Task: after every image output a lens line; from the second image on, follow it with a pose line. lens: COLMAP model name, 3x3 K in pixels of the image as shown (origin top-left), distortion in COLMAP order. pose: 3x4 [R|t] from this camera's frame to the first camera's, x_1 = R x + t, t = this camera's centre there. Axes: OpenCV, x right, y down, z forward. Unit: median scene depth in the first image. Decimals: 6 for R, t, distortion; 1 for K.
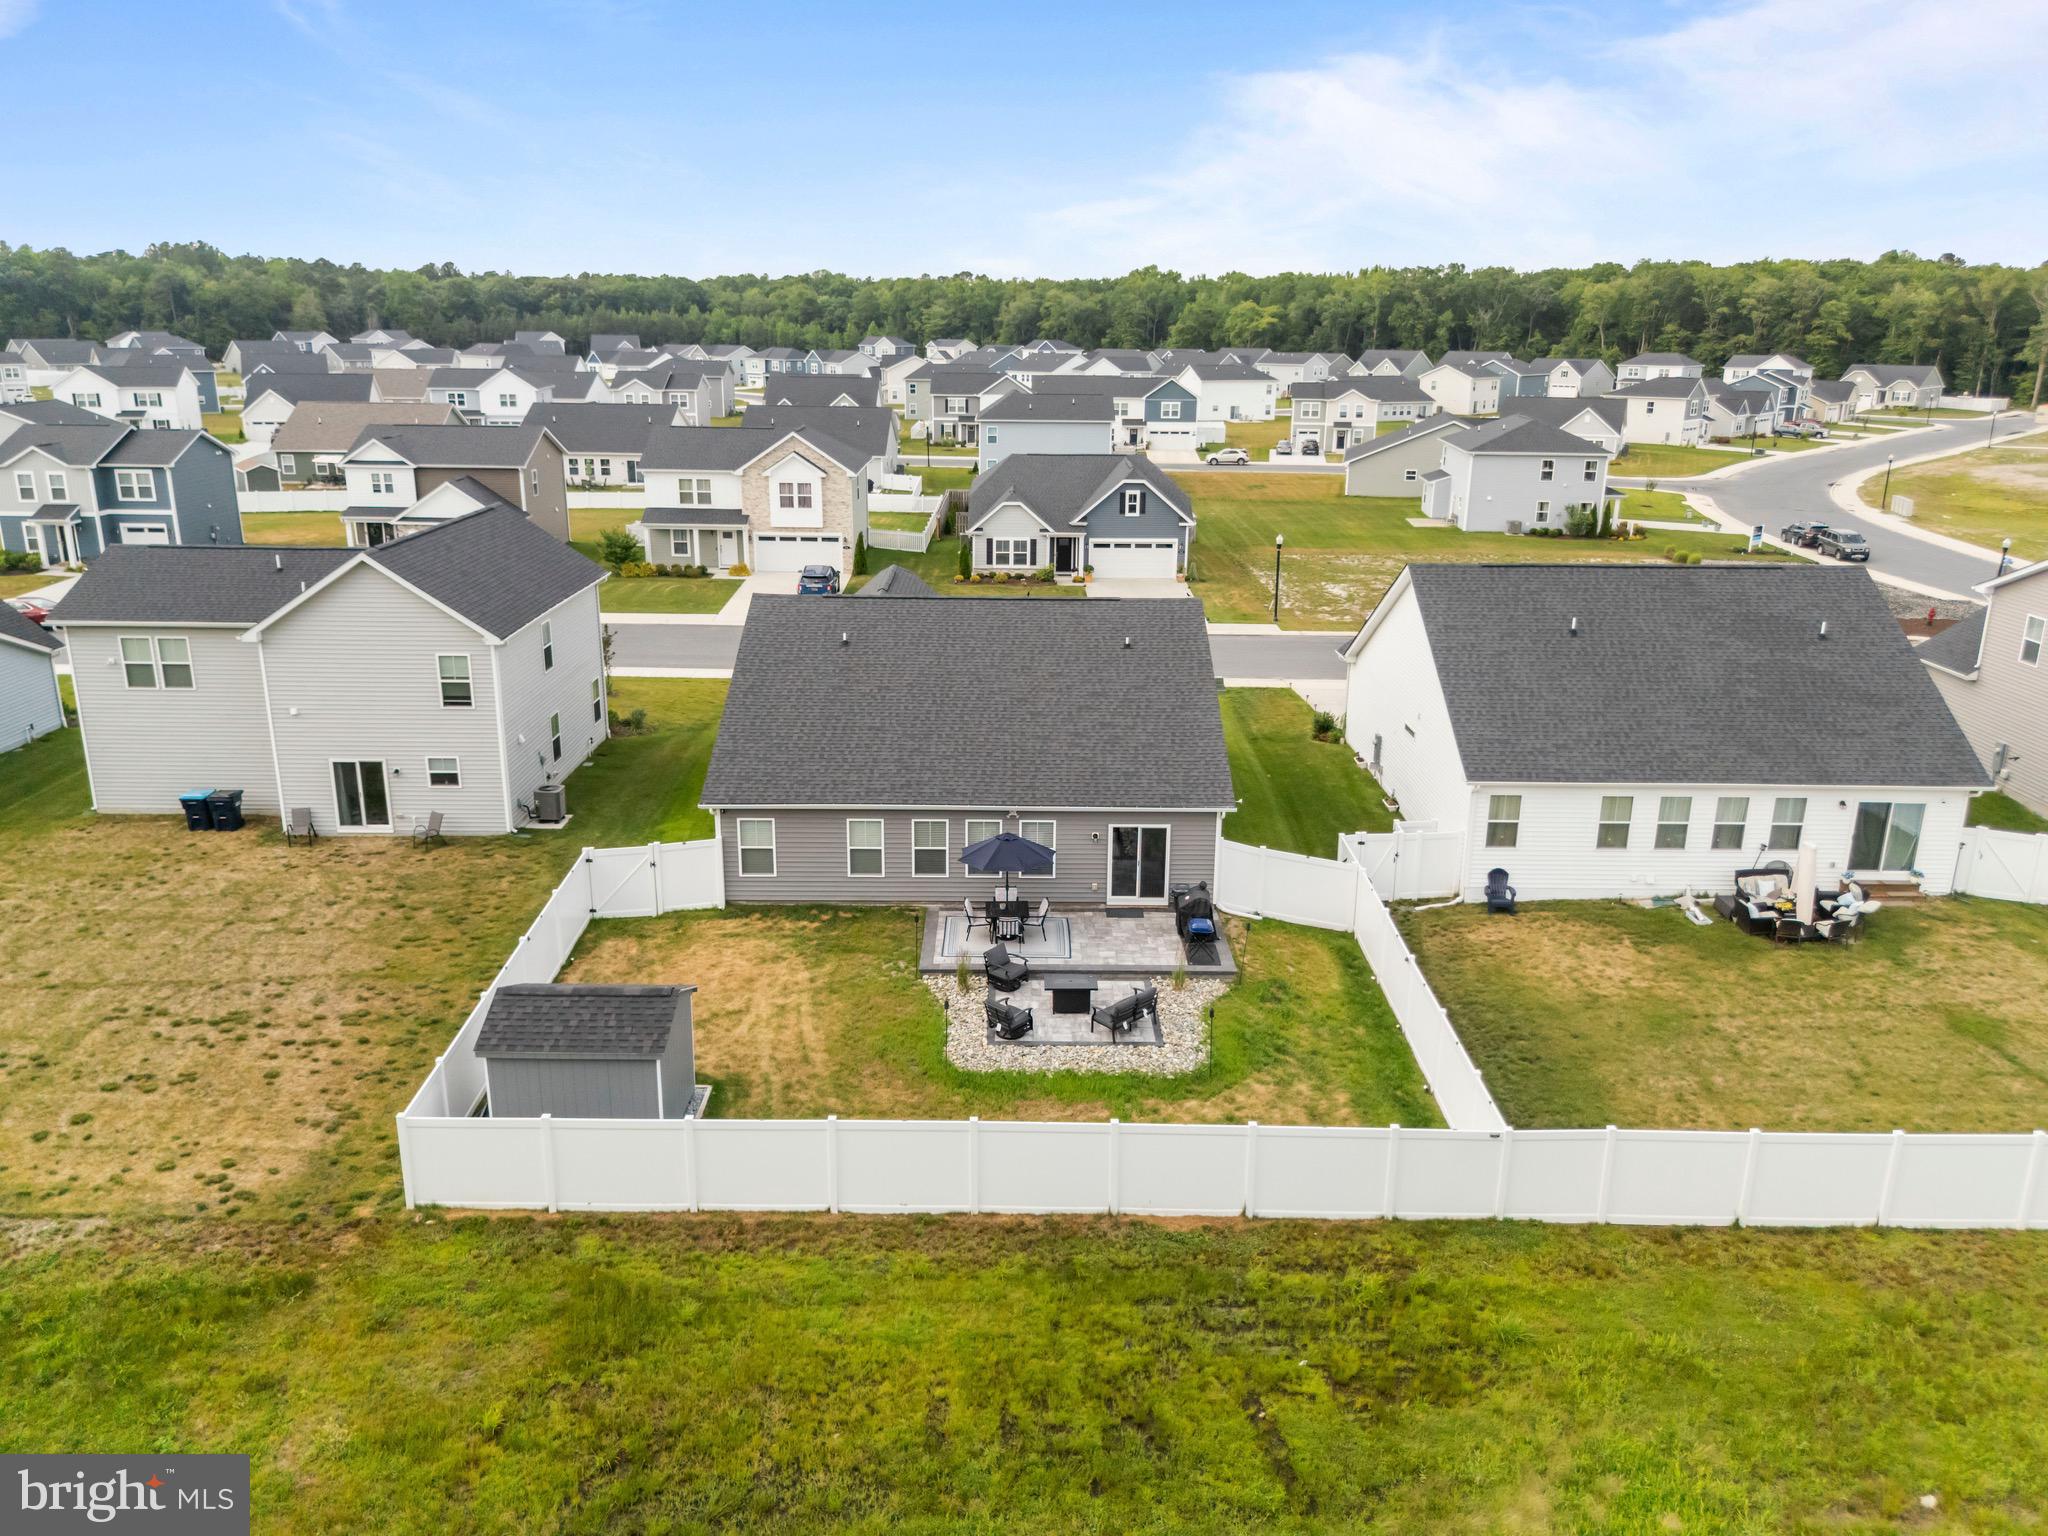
lens RADIAL K [[1510.2, 0, 1024.1], [0, 1510.2, 765.5], [0, 0, 1]] dist [0.078480, -0.095504]
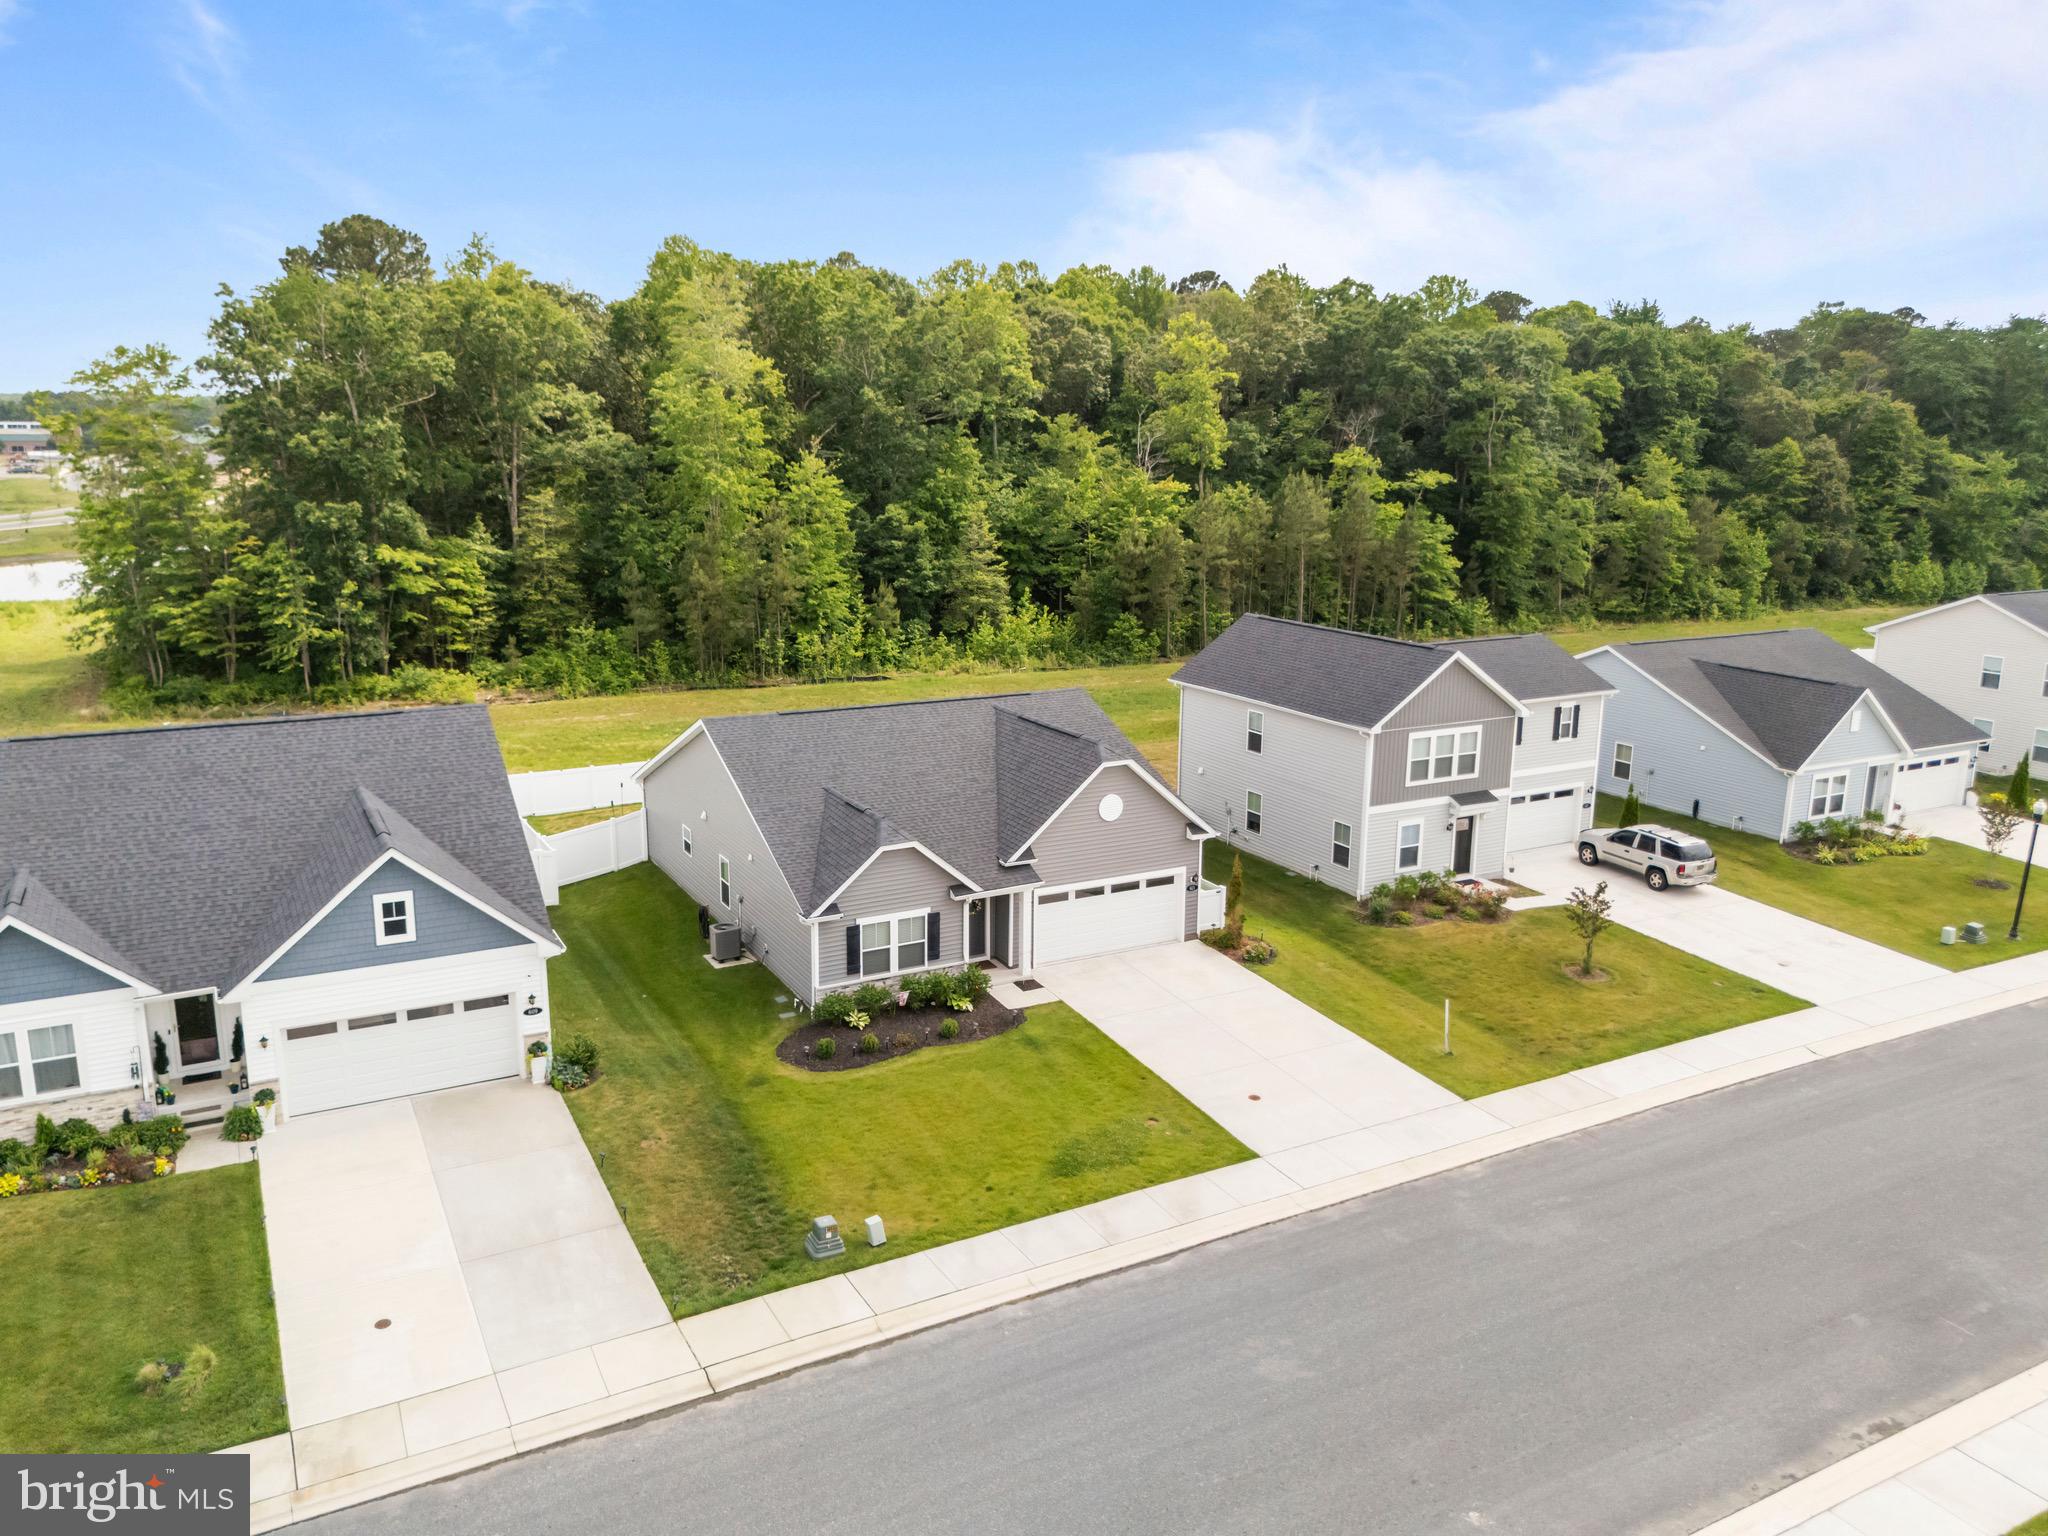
lens RADIAL K [[1510.2, 0, 1024.1], [0, 1510.2, 765.5], [0, 0, 1]] dist [0.078480, -0.095504]
pose [[0.880218, -0.104297, 0.462968, -0.403076], [0.132811, 0.990708, -0.029320, -0.396406], [-0.455607, 0.087295, 0.885890, 1.287161]]
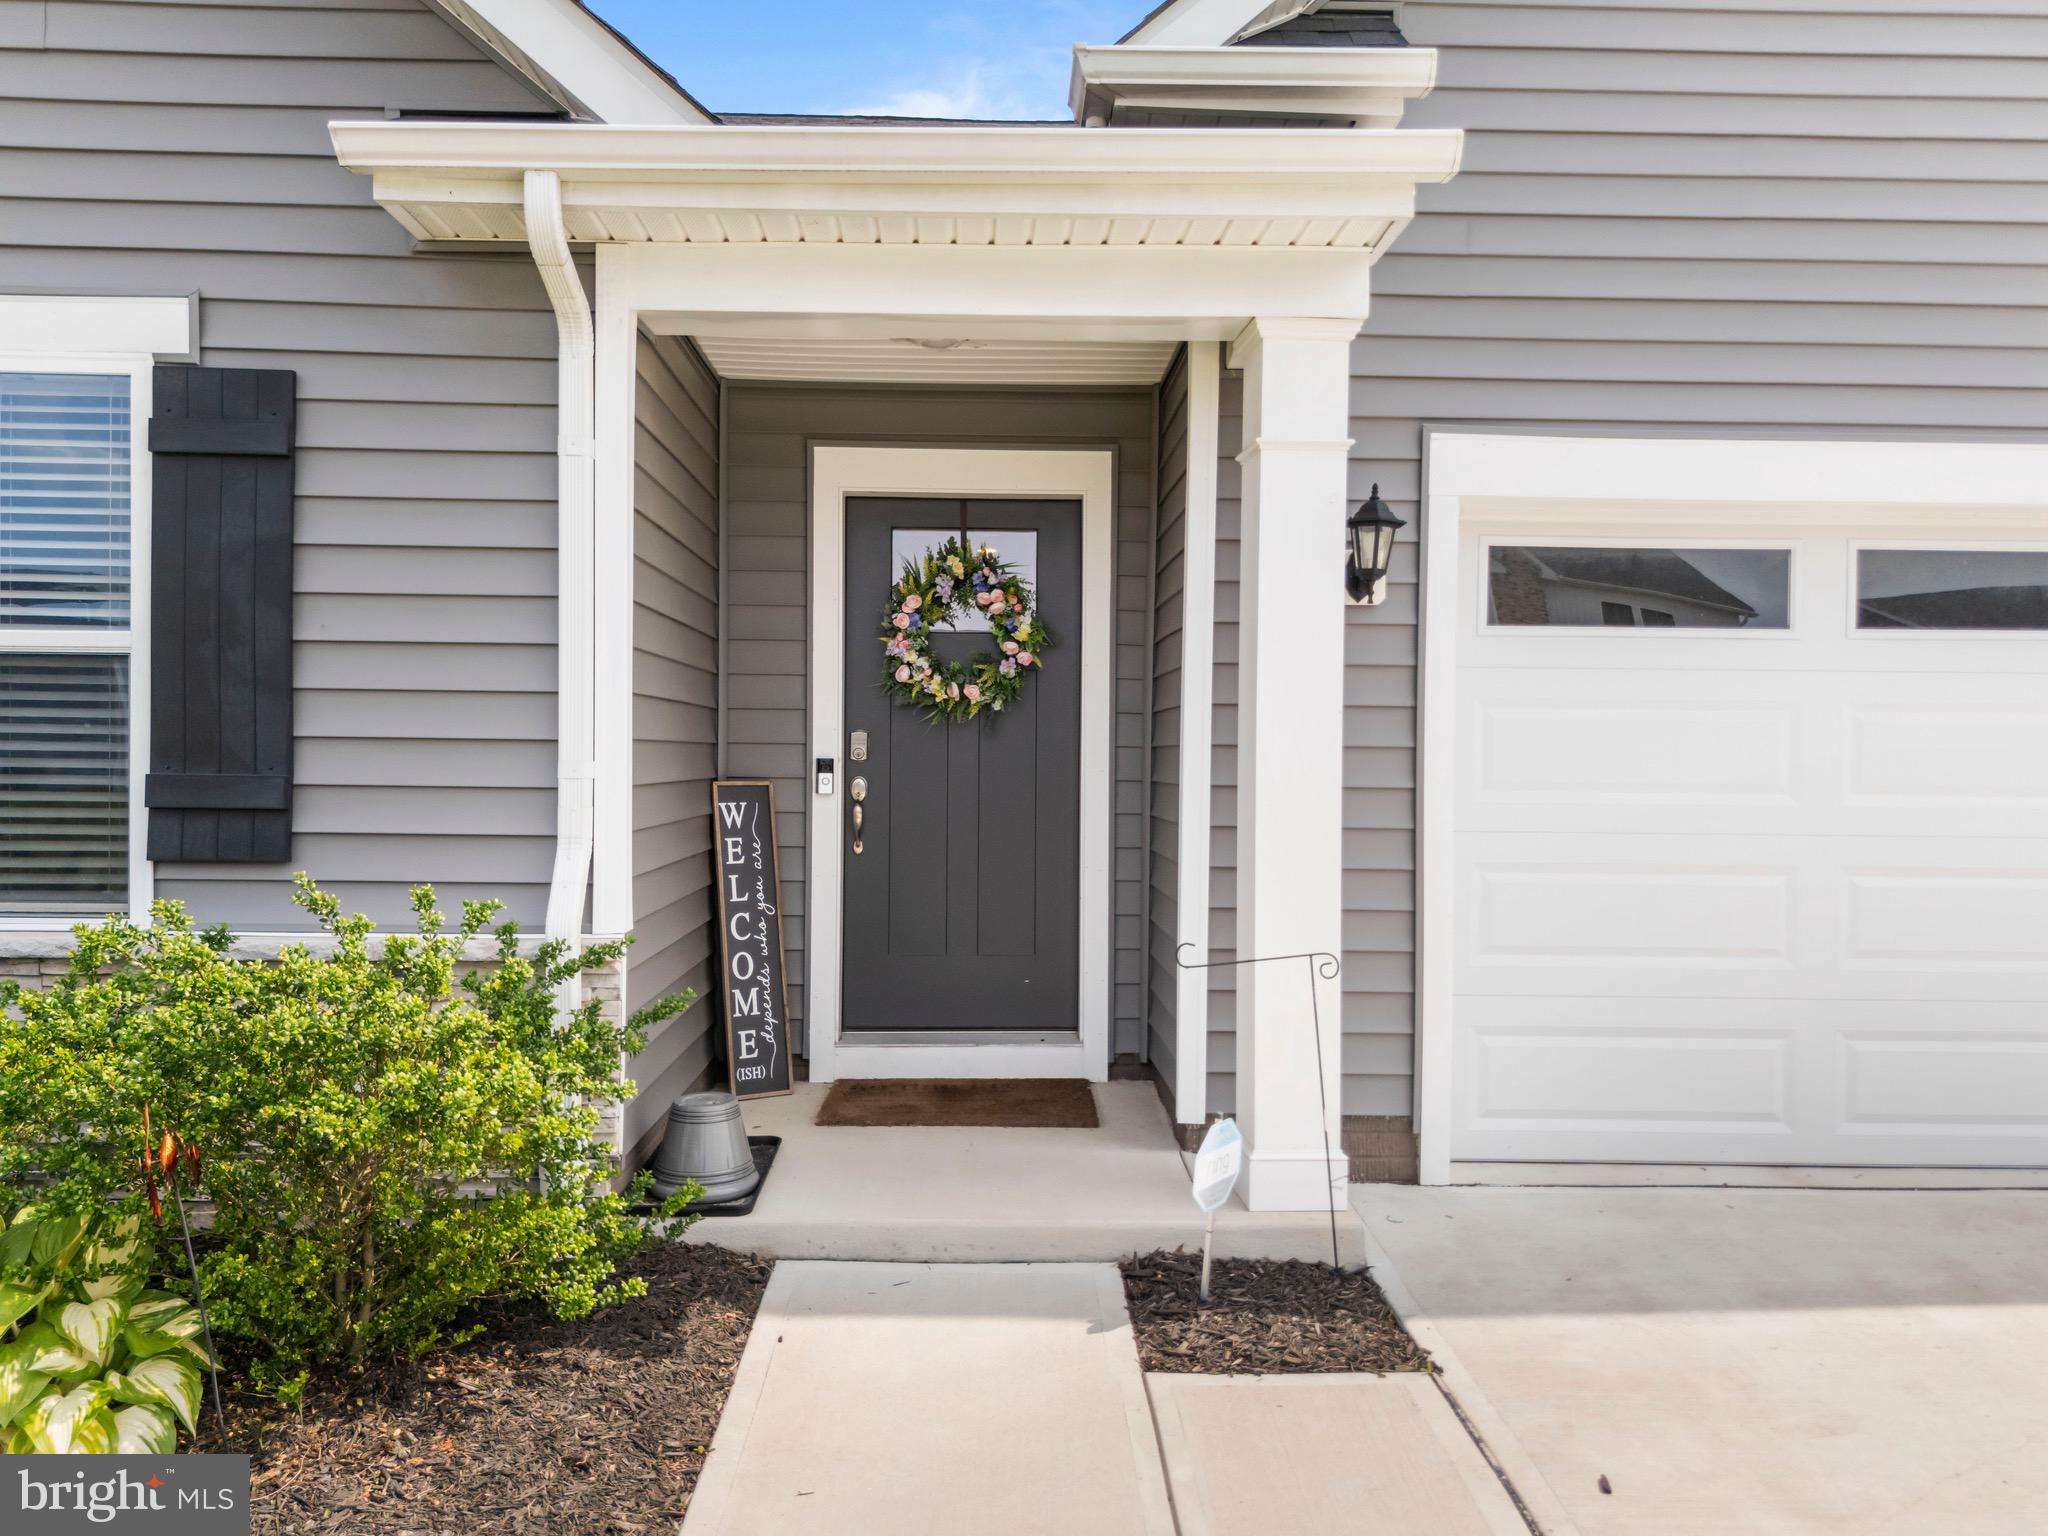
lens RADIAL K [[1530.1, 0, 1023.9], [0, 1530.1, 775.6], [0, 0, 1]] dist [0.066598, -0.067078]
pose [[0.999820, 0.001801, 0.018883, 0.062544], [0.003399, 0.962365, -0.271739, -0.279550], [-0.018662, 0.271754, 0.962186, 2.144290]]
